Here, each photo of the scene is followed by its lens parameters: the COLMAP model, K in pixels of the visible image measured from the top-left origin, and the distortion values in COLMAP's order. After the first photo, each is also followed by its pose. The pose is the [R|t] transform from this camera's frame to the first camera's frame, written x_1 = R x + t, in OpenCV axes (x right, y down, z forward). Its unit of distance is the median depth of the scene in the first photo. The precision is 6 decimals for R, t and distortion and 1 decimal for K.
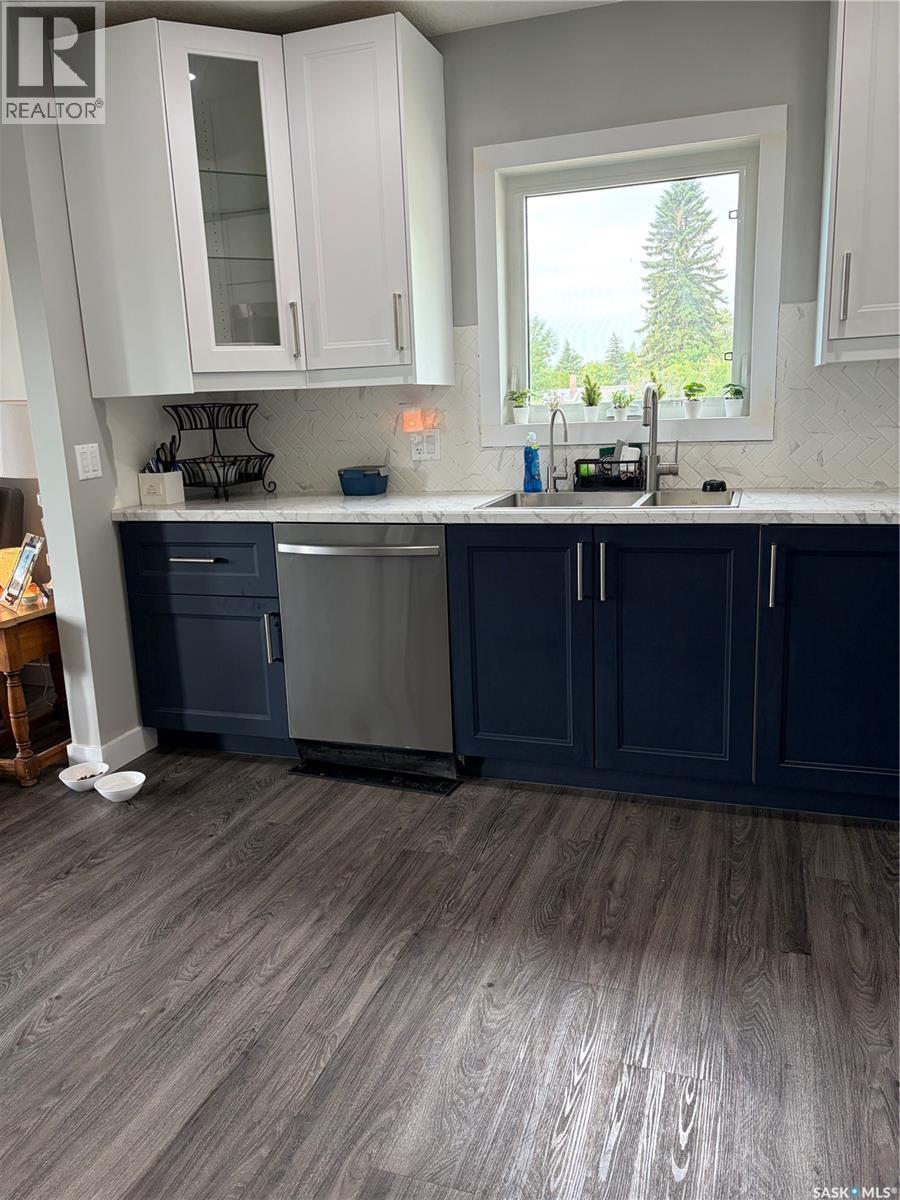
lens RADIAL K [[913.4, 0, 443.0], [0, 913.4, 599.3], [0, 0, 1]] dist [0.006969, 0.010945]
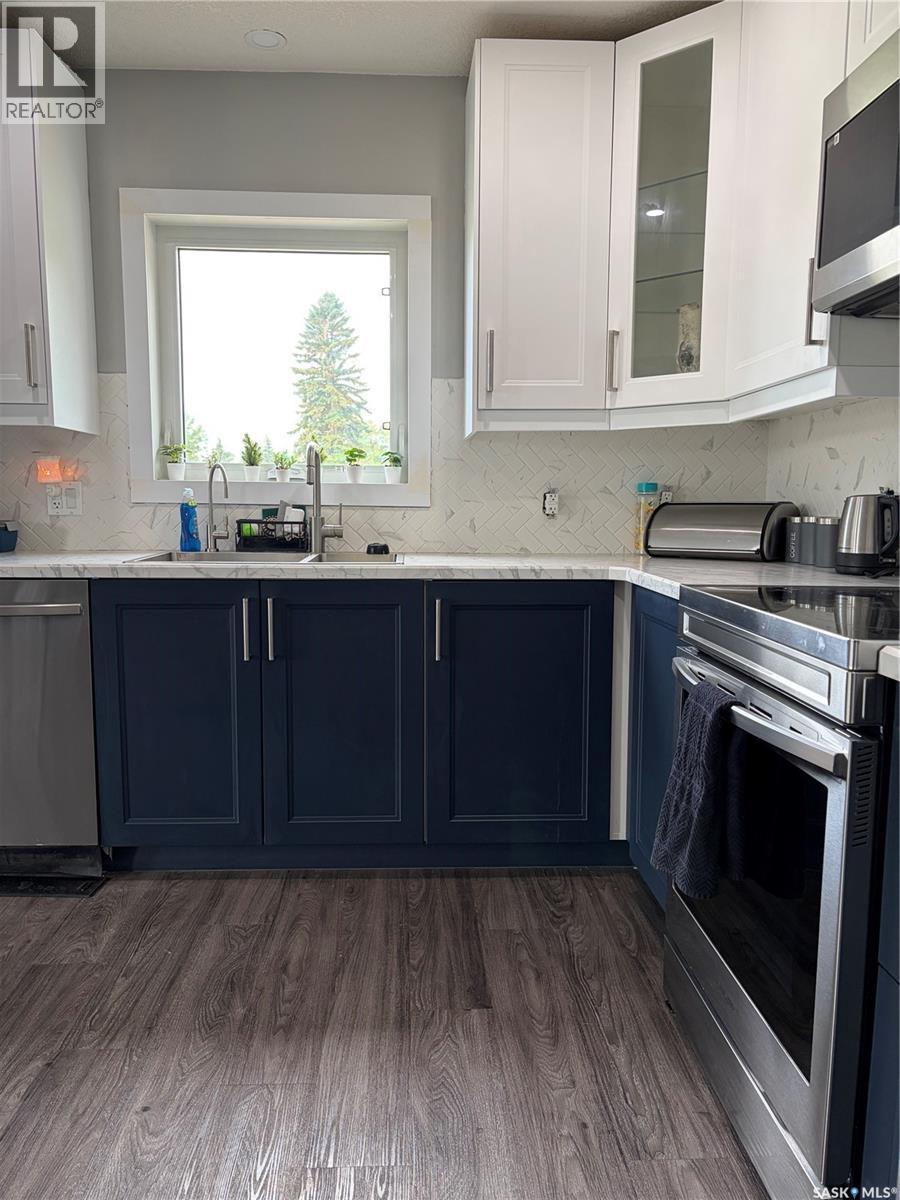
lens RADIAL K [[907.4, 0, 447.5], [0, 907.4, 605.6], [0, 0, 1]] dist [0.059099, -0.065412]
pose [[0.929279, 0.001173, 0.369376, -0.001953], [0.036973, 0.994677, -0.096177, 0.042065], [-0.367522, 0.103032, 0.924290, 0.057276]]
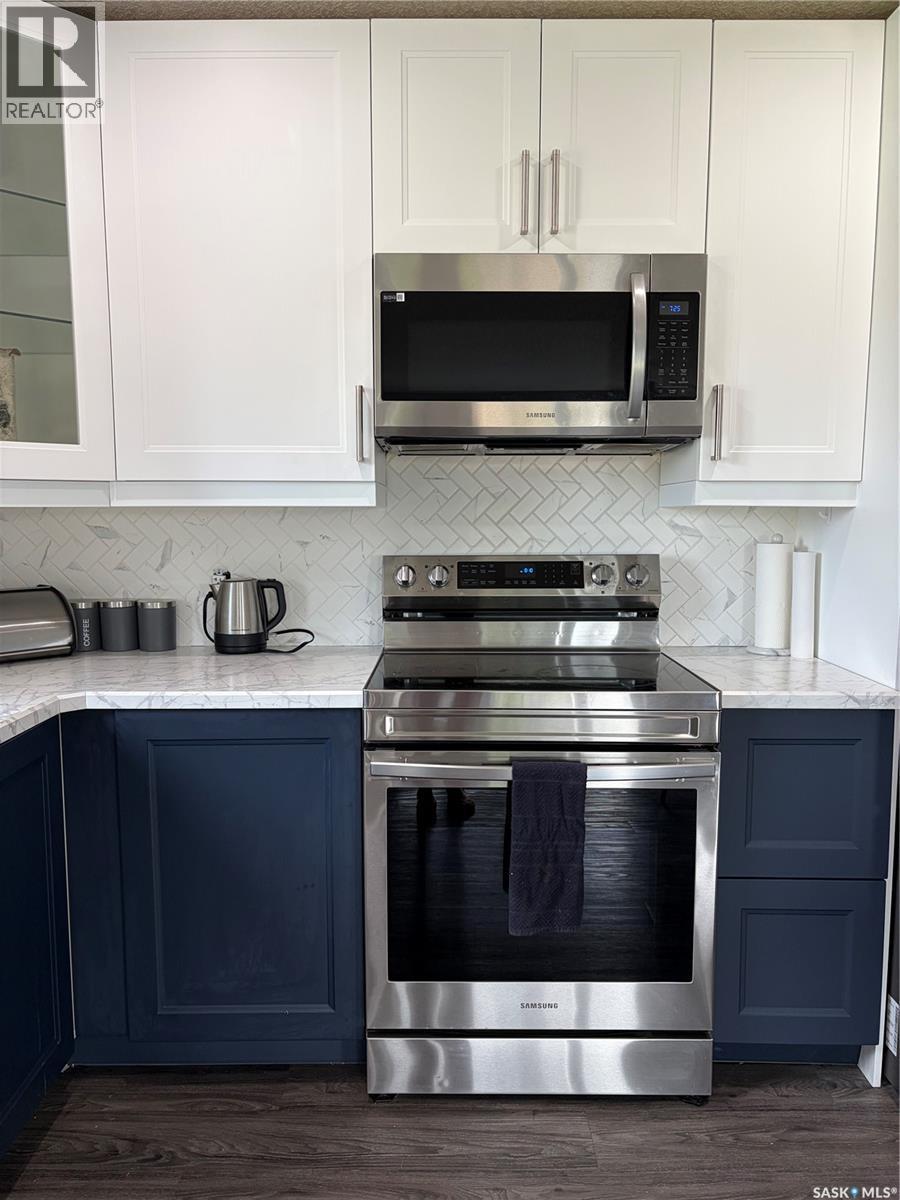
lens RADIAL K [[907.4, 0, 447.5], [0, 907.4, 605.6], [0, 0, 1]] dist [0.059099, -0.065412]
pose [[-0.319997, -0.065604, 0.945144, -0.268805], [0.213444, 0.966961, 0.139384, -0.190090], [-0.923062, 0.246338, -0.295422, 0.788713]]
